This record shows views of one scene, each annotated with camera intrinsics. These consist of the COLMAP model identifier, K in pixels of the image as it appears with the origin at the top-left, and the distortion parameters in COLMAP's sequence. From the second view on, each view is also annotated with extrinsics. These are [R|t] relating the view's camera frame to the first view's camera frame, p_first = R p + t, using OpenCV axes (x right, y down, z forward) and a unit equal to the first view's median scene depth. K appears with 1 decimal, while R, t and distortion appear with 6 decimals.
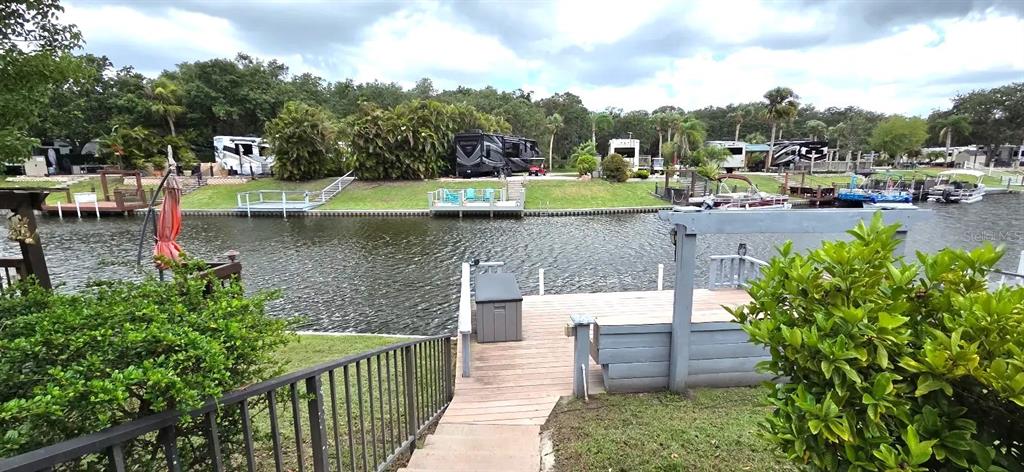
lens RADIAL K [[419.1, 0, 514.9], [0, 419.1, 235.8], [0, 0, 1]] dist [0.001082, 0.000397]
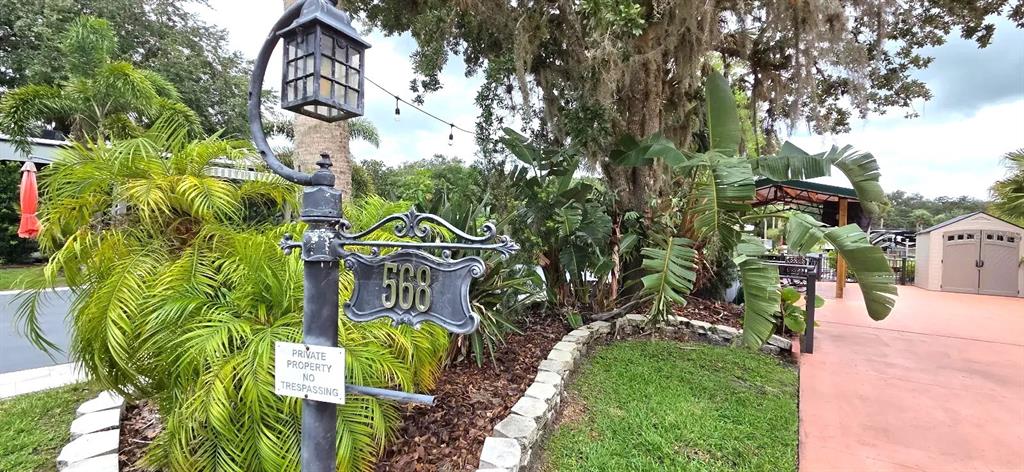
lens RADIAL K [[417.9, 0, 515.5], [0, 417.9, 234.9], [0, 0, 1]] dist [0.001491, 0.000610]
pose [[0.982623, 0.042231, -0.180747, -0.193188], [-0.072847, 0.983387, -0.166266, 0.073271], [0.170723, 0.176543, 0.969374, -0.391906]]
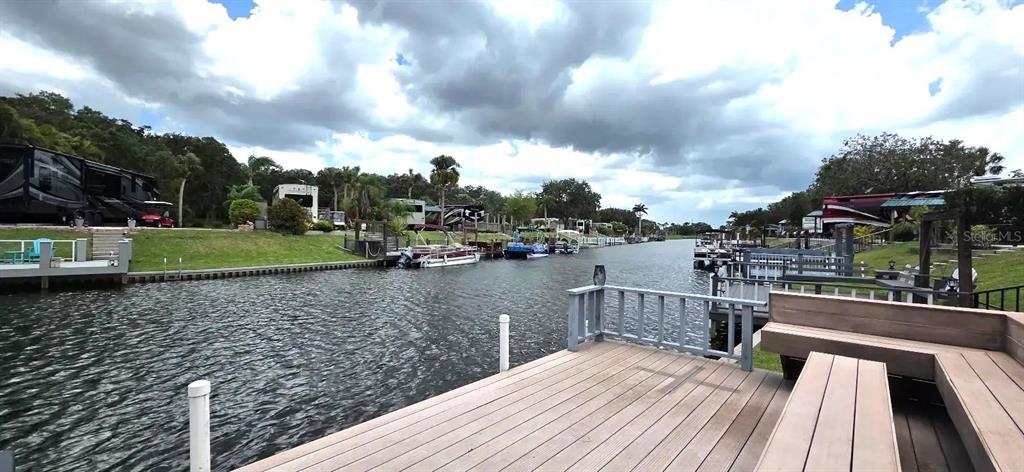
lens RADIAL K [[417.9, 0, 515.5], [0, 417.9, 234.9], [0, 0, 1]] dist [0.001491, 0.000610]
pose [[0.722019, 0.013211, 0.691747, 0.004659], [0.099923, 0.987344, -0.123152, 0.008082], [-0.684619, 0.158040, 0.711561, 0.135223]]
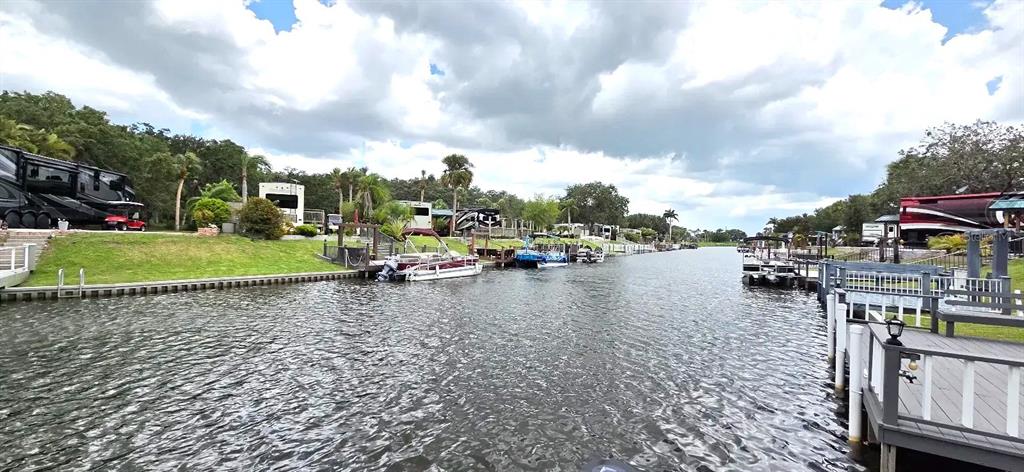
lens RADIAL K [[417.9, 0, 515.5], [0, 417.9, 234.9], [0, 0, 1]] dist [0.001491, 0.000610]
pose [[0.764426, 0.027328, 0.644132, 0.099308], [0.085284, 0.986035, -0.143045, -0.004582], [-0.639045, 0.164282, 0.751420, 0.198706]]
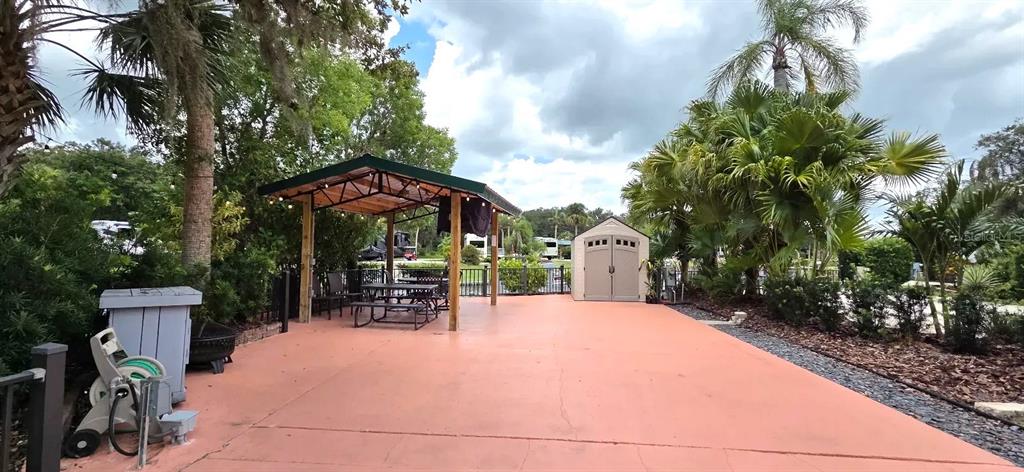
lens RADIAL K [[417.9, 0, 515.5], [0, 417.9, 234.9], [0, 0, 1]] dist [0.001491, 0.000610]
pose [[0.939549, 0.028790, 0.341202, -0.083340], [0.043566, 0.978310, -0.202514, 0.051857], [-0.339632, 0.205136, 0.917916, -0.290491]]
